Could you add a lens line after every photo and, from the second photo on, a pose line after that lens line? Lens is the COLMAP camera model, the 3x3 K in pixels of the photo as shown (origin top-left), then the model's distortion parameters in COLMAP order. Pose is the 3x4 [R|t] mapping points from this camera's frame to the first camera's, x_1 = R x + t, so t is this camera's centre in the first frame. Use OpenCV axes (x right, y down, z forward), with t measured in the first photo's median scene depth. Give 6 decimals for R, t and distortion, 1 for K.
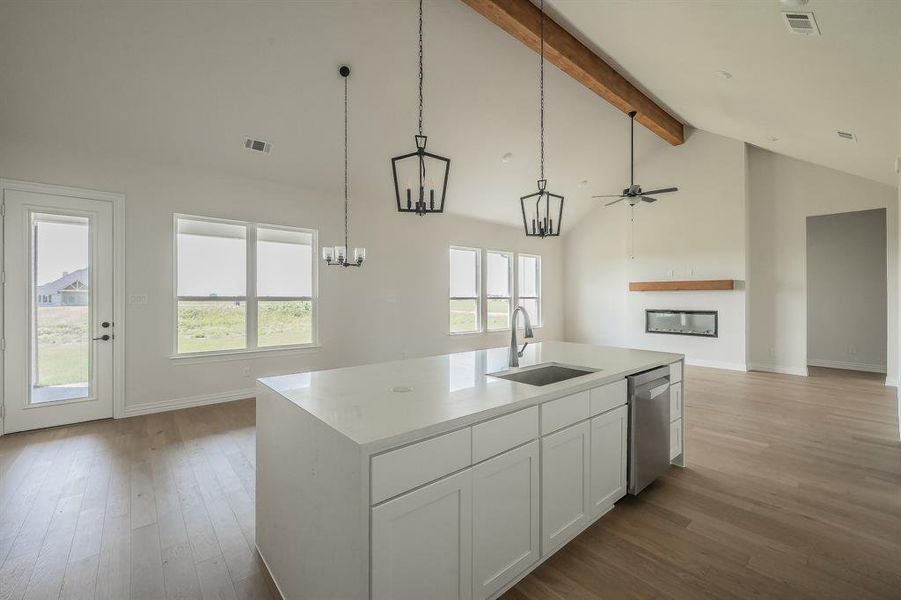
lens RADIAL K [[366.7, 0, 458.5], [0, 366.7, 295.5], [0, 0, 1]] dist [0.001494, 0.000155]
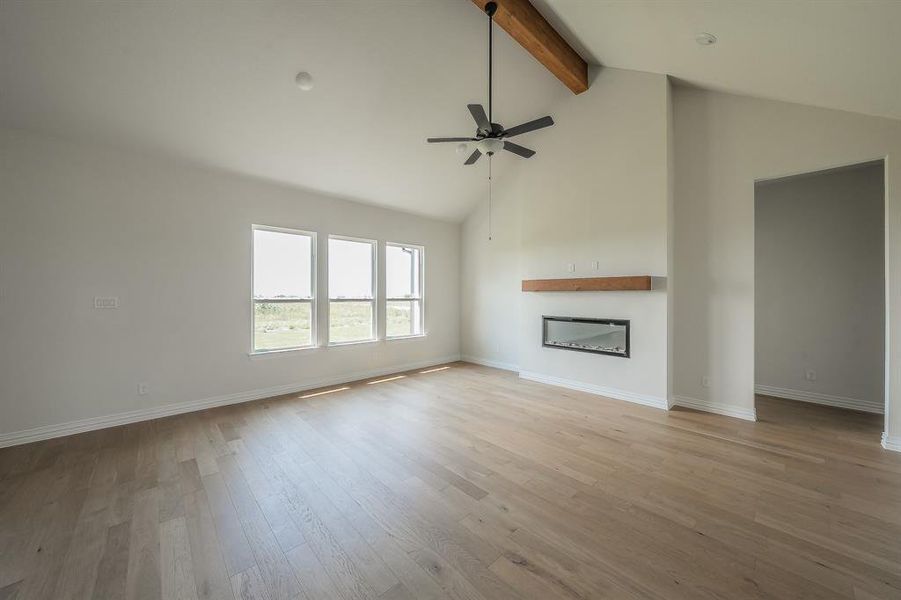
lens RADIAL K [[320.9, 0, 449.0], [0, 320.9, 296.1], [0, 0, 1]] dist [0.004007, 0.000330]
pose [[0.999159, 0.003689, 0.040841, 0.331423], [-0.003822, 0.999988, 0.003199, -0.005180], [-0.040829, -0.003353, 0.999161, 0.393904]]
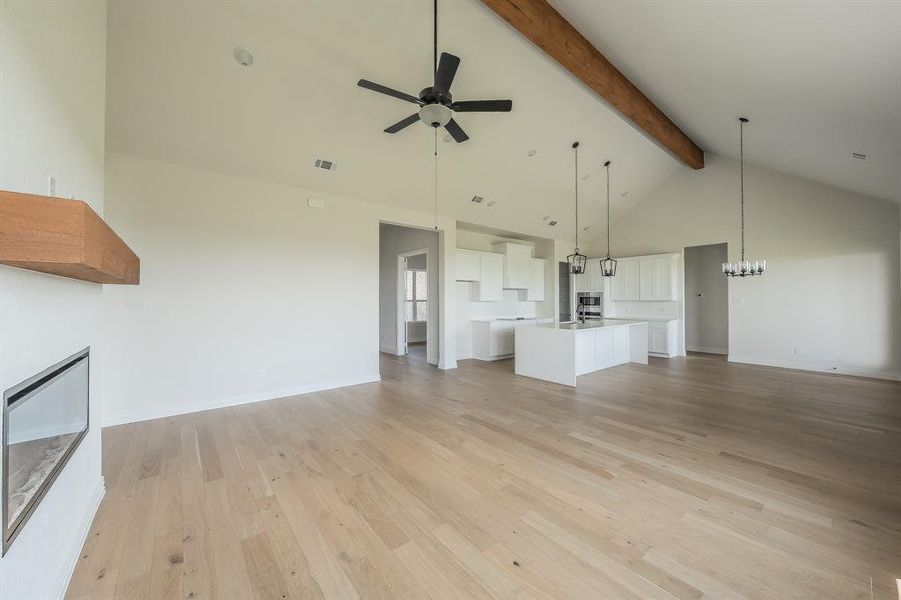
lens RADIAL K [[338.9, 0, 462.2], [0, 338.9, 296.2], [0, 0, 1]] dist [-0.003376, -0.000350]
pose [[-0.999940, 0.005186, 0.009638, 0.375571], [0.005050, 0.999889, -0.014043, 0.003521], [-0.009709, -0.013993, -0.999855, 1.303626]]
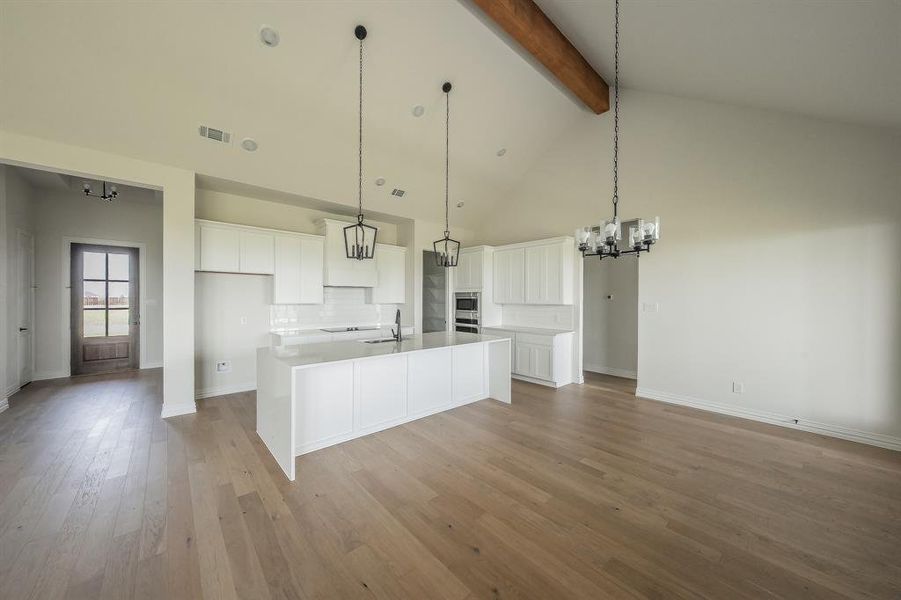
lens RADIAL K [[320.9, 0, 446.3], [0, 320.9, 301.1], [0, 0, 1]] dist [0.004007, 0.000330]
pose [[-0.999811, 0.000891, -0.019396, -0.032061], [0.000792, 0.999987, 0.005101, -0.006255], [0.019400, 0.005085, -0.999799, 0.903172]]
